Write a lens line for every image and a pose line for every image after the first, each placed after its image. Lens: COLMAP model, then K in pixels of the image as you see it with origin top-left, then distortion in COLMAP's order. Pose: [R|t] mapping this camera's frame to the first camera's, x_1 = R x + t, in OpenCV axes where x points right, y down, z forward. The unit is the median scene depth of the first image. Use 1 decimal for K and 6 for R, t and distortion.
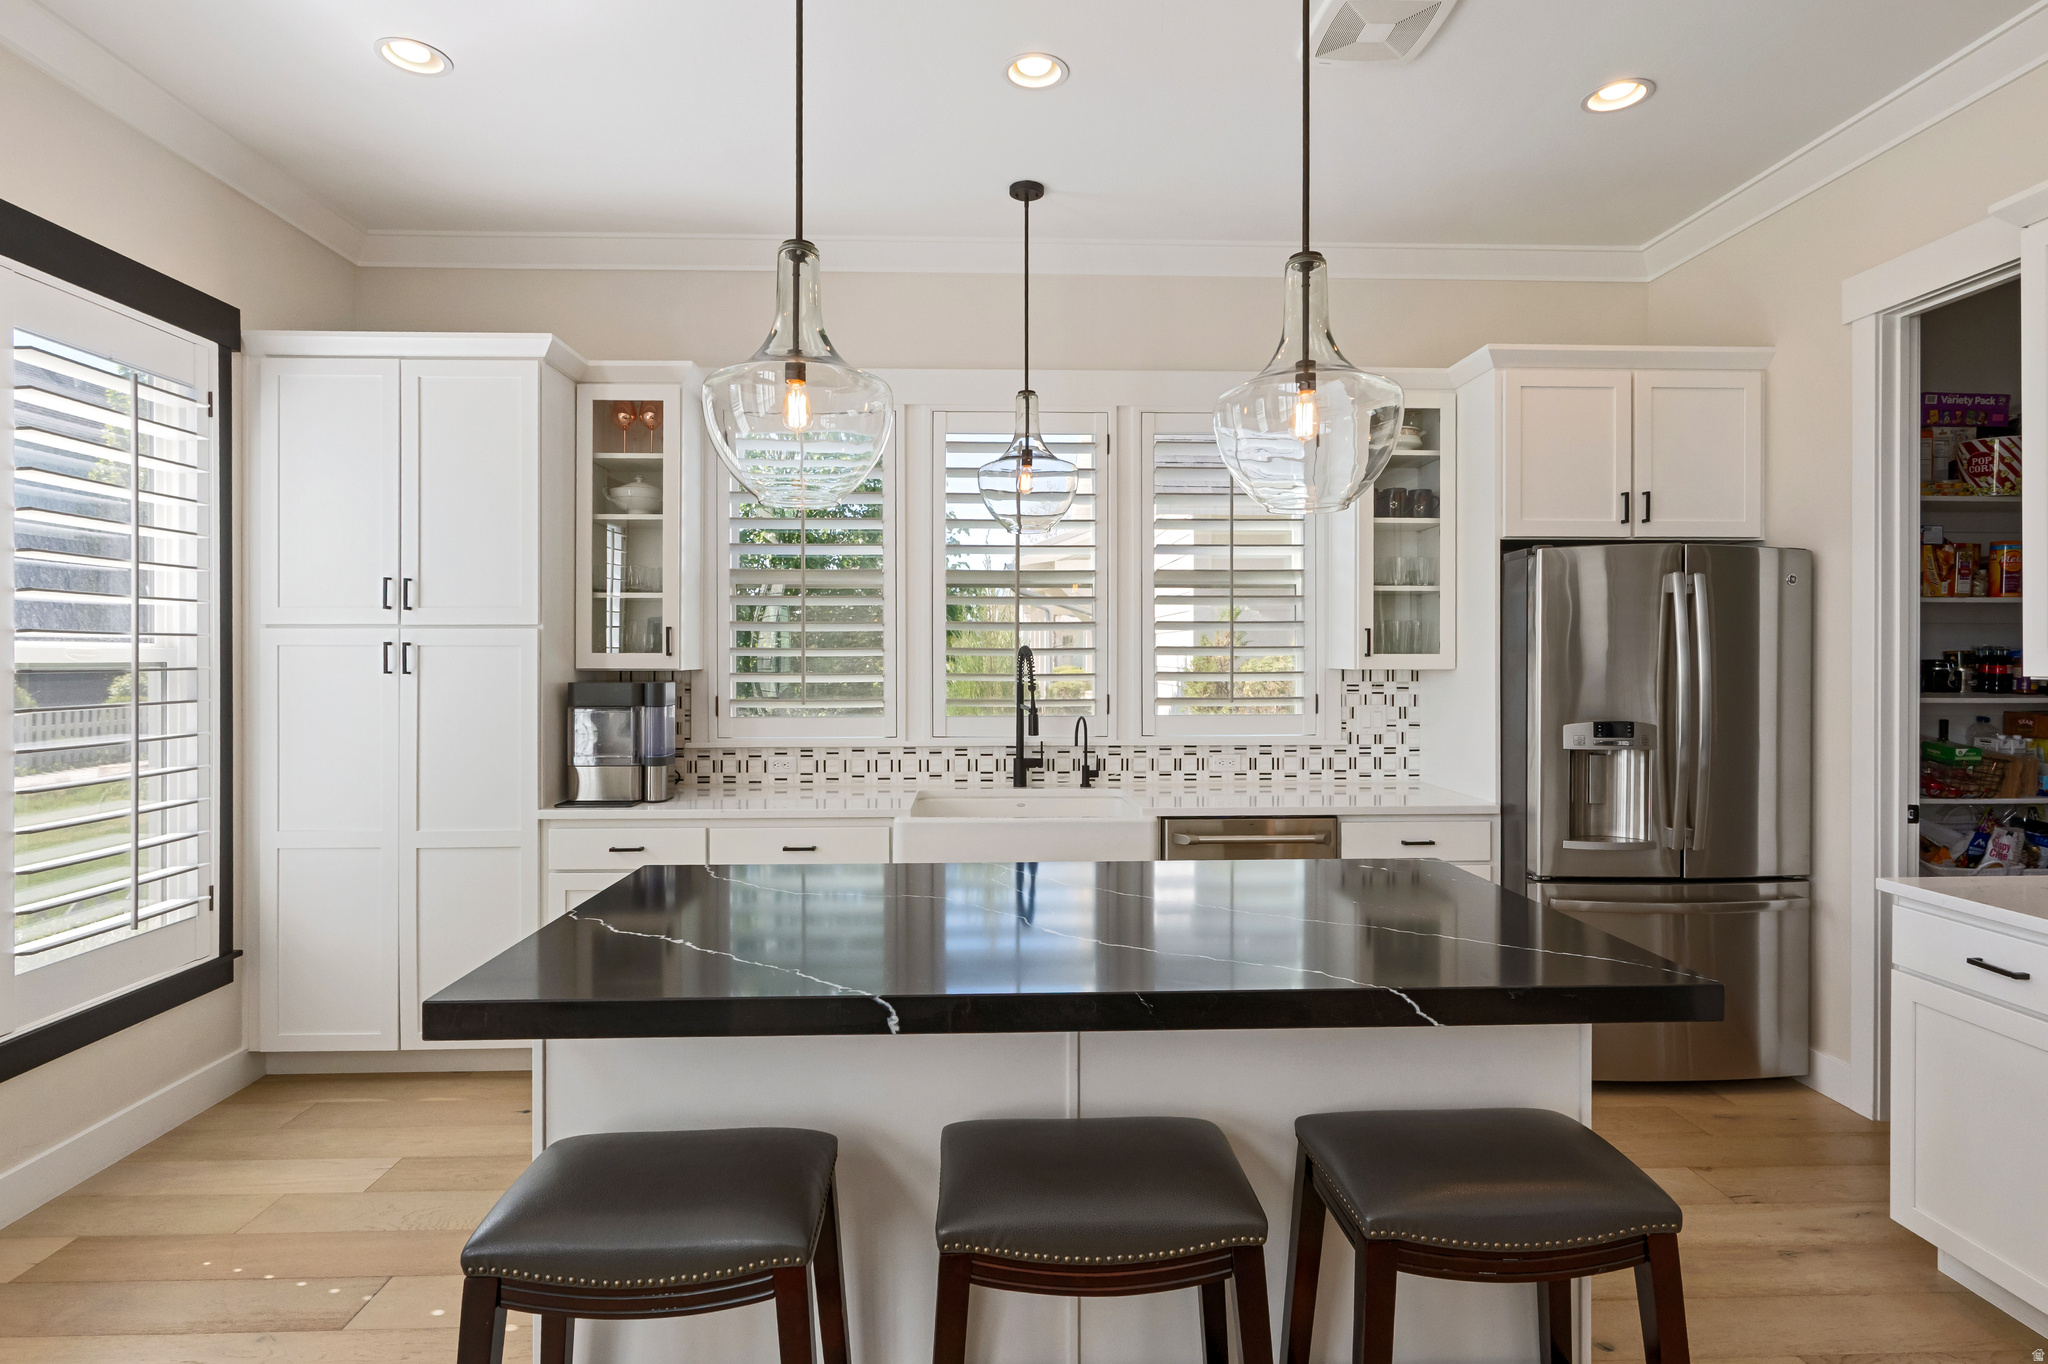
lens RADIAL K [[1023.6, 0, 1006.8], [0, 1023.6, 652.2], [0, 0, 1]] dist [0.000424, 0.001331]
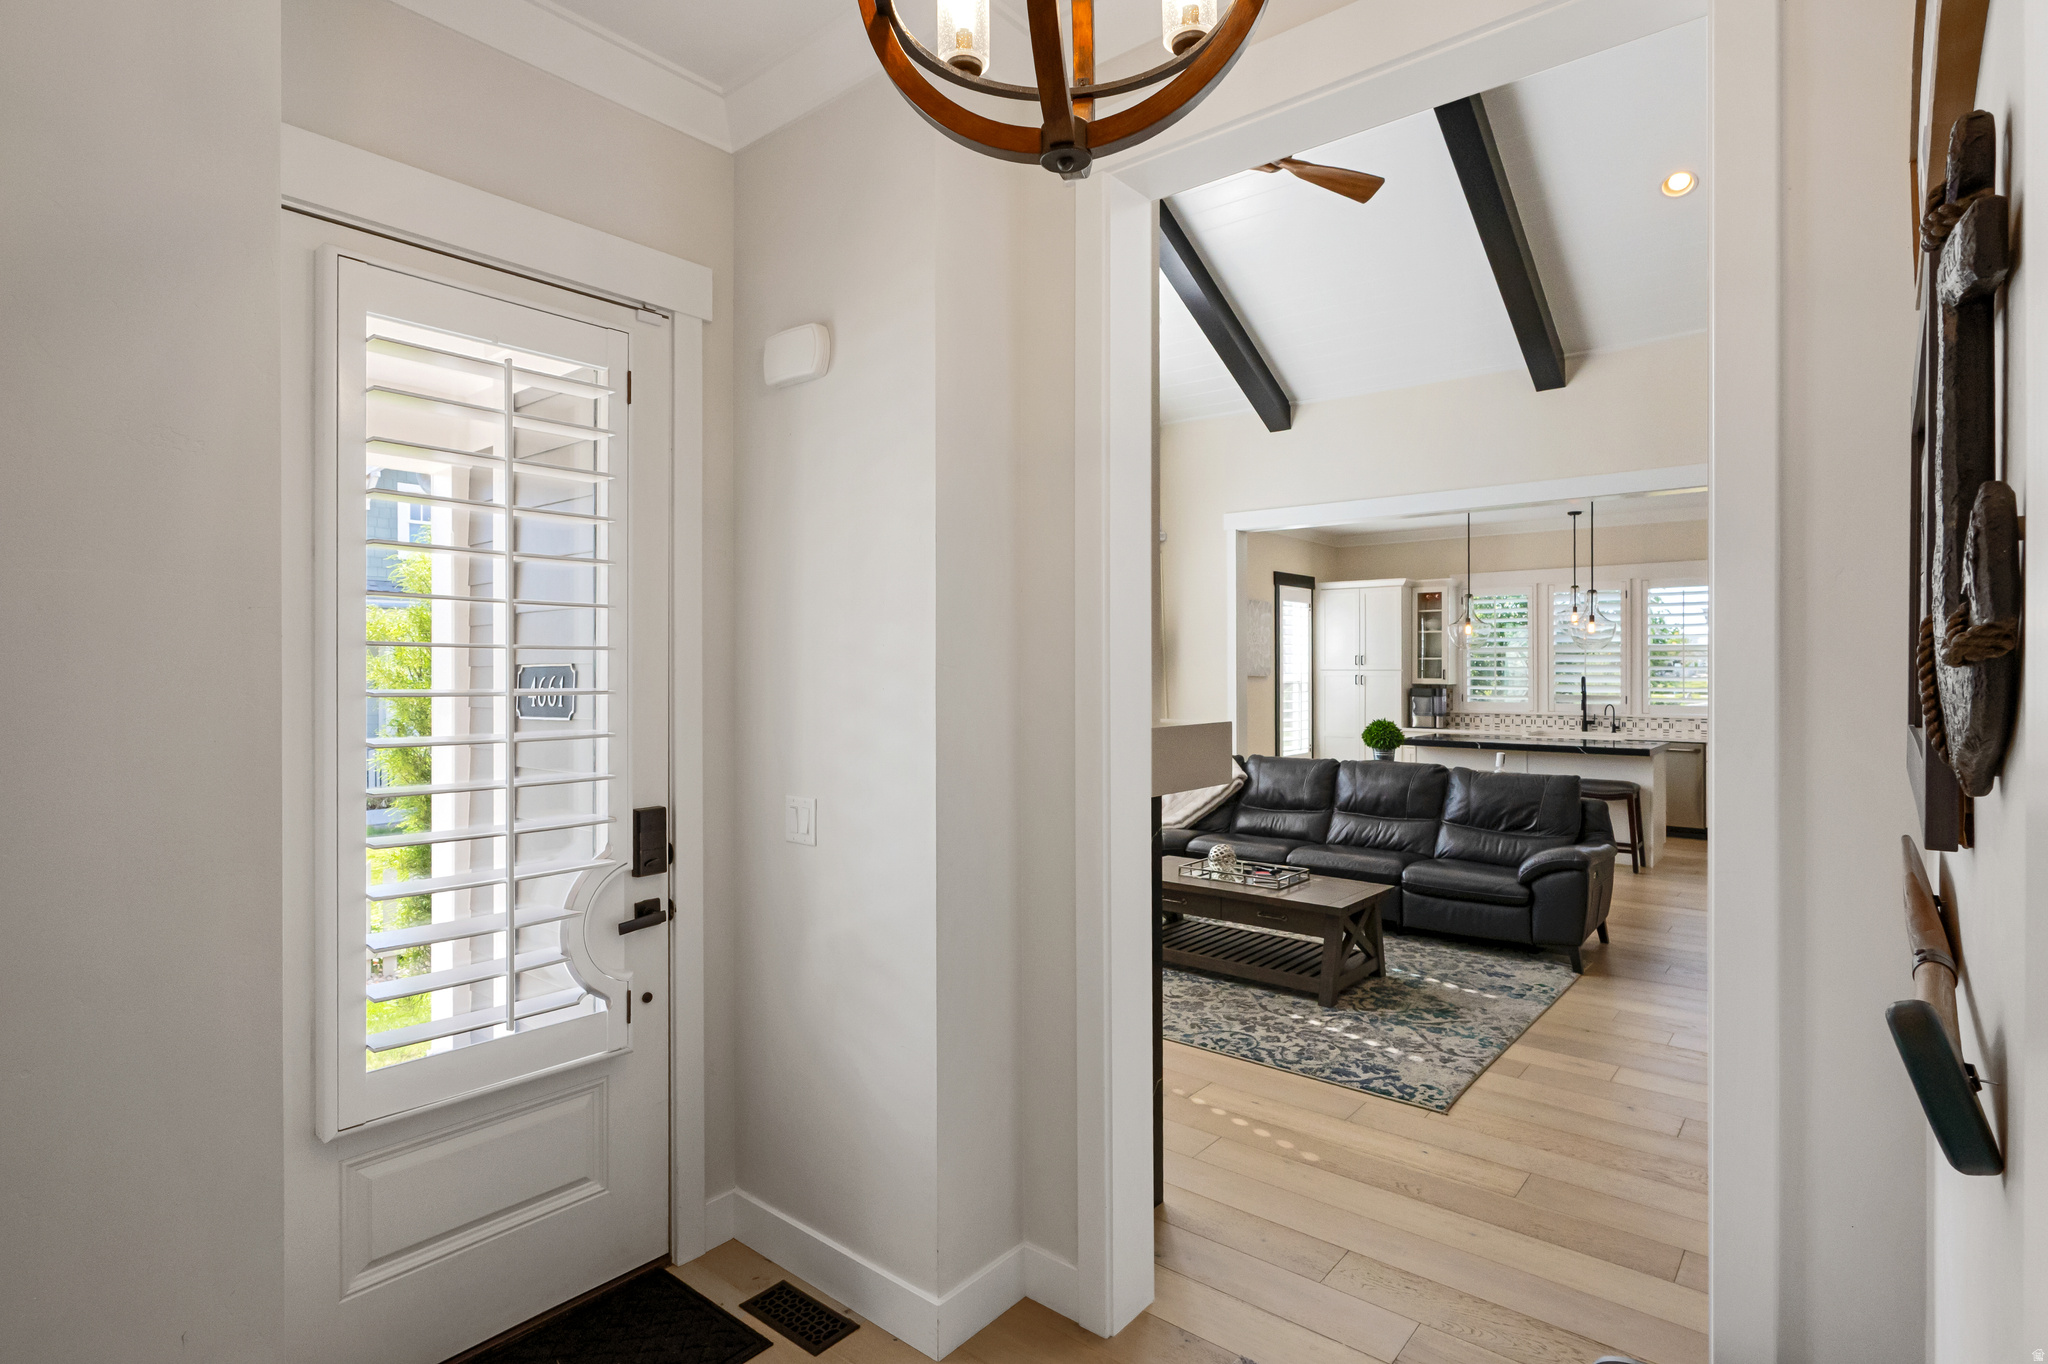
lens RADIAL K [[1023.6, 0, 1027.8], [0, 1023.6, 672.2], [0, 0, 1]] dist [0.000424, 0.001331]
pose [[0.745474, 0.002760, -0.666529, 0.710737], [0.002817, 0.999969, 0.007291, -0.040599], [0.666529, -0.007313, 0.745443, -1.911754]]
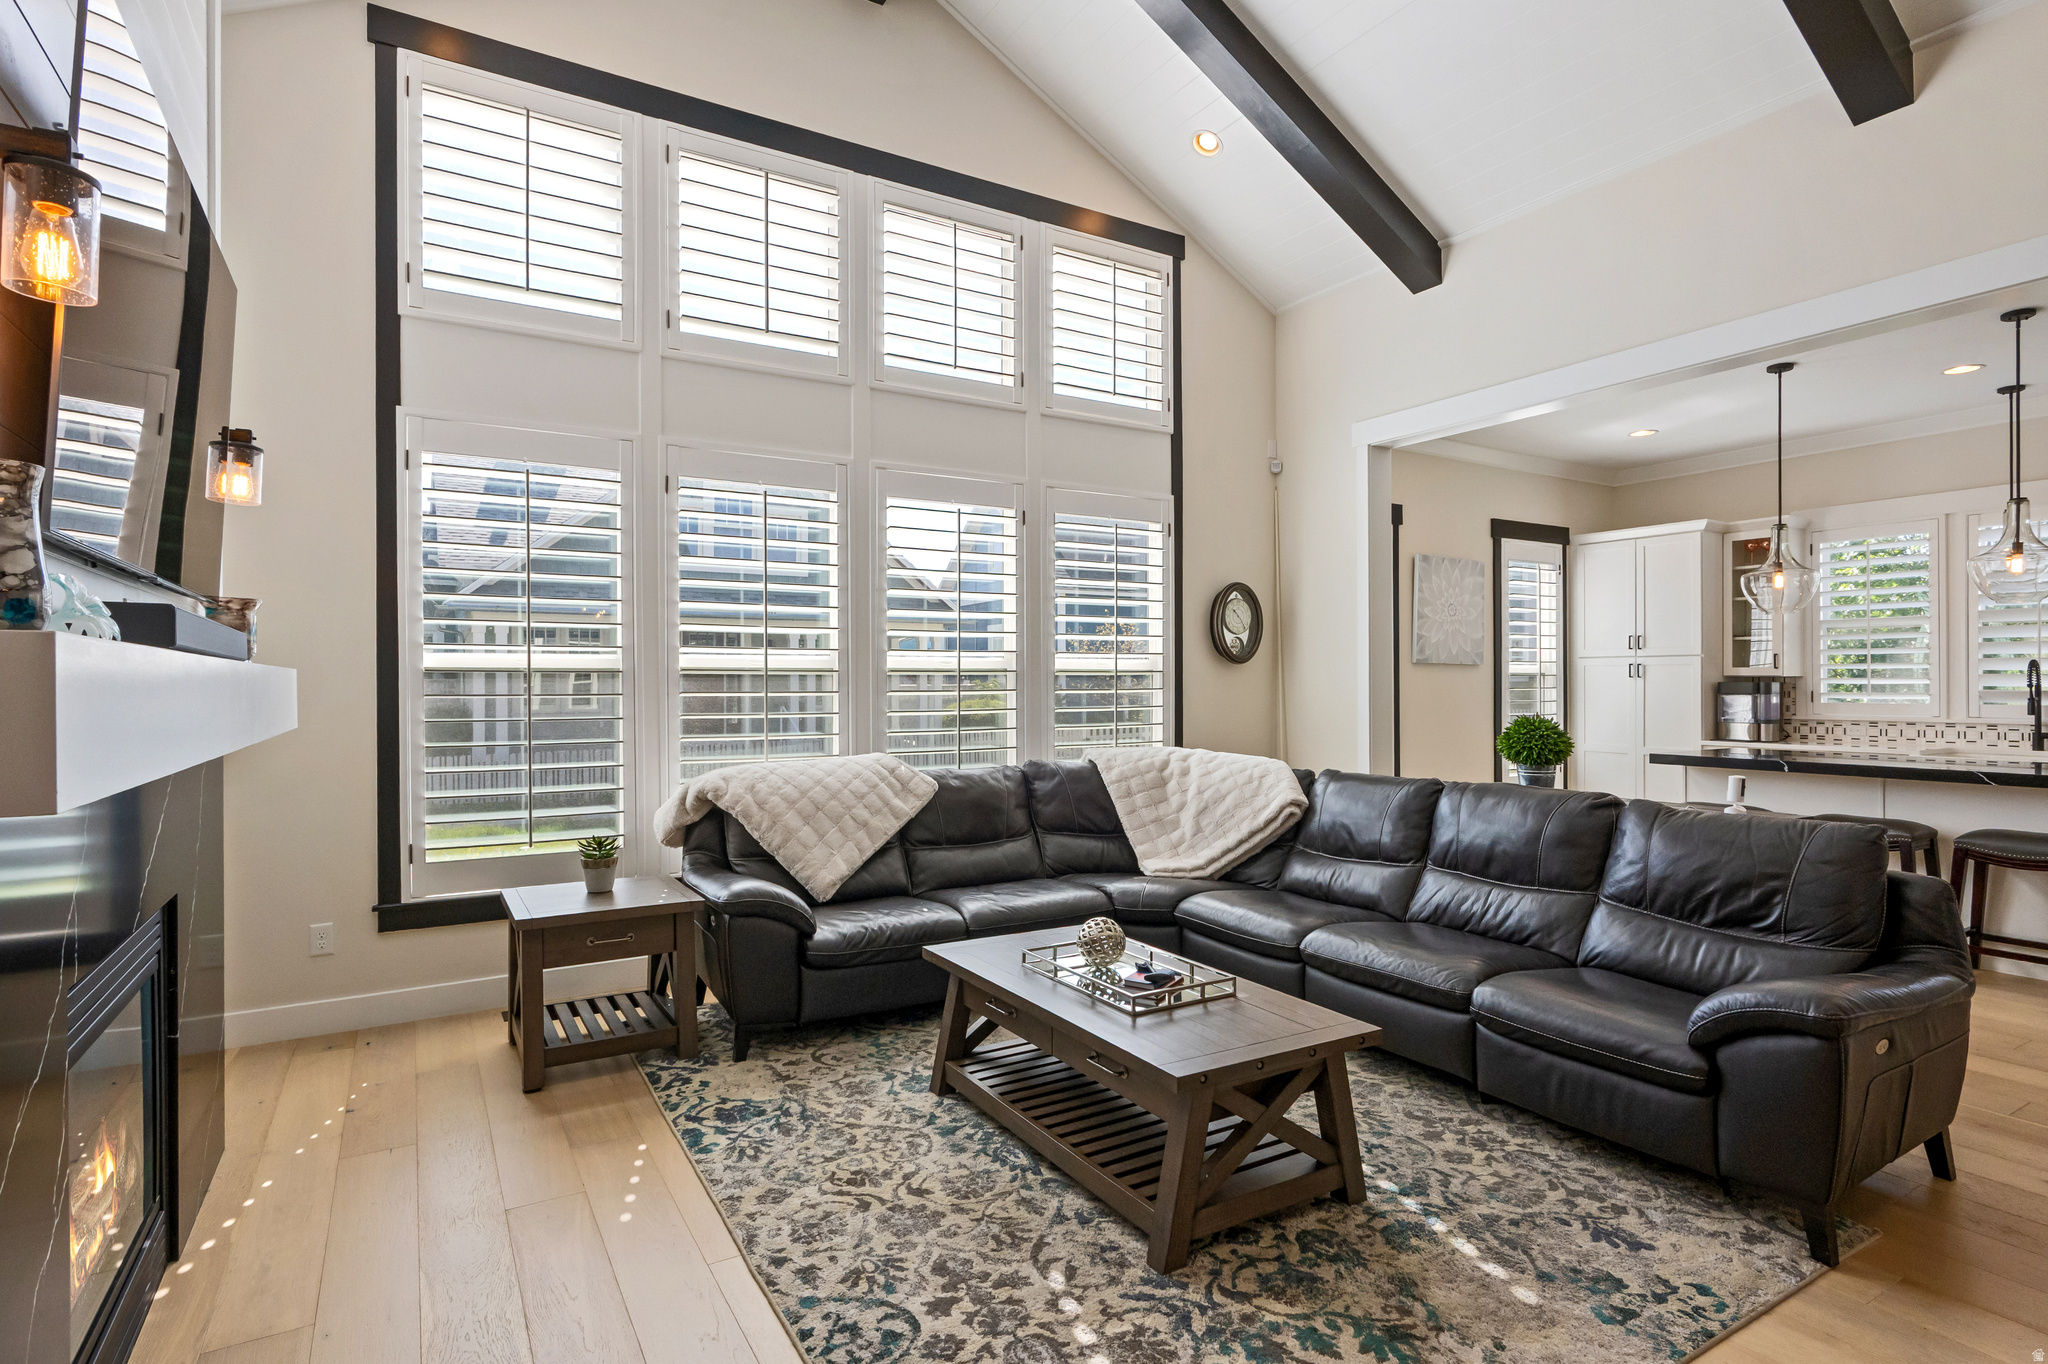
lens RADIAL K [[1023.6, 0, 1020.3], [0, 1023.6, 685.8], [0, 0, 1]] dist [0.000424, 0.001331]
pose [[0.484716, 0.002239, -0.874669, 0.656311], [0.005930, 0.999965, 0.005846, 0.015868], [0.874651, -0.008021, 0.484686, -1.161821]]
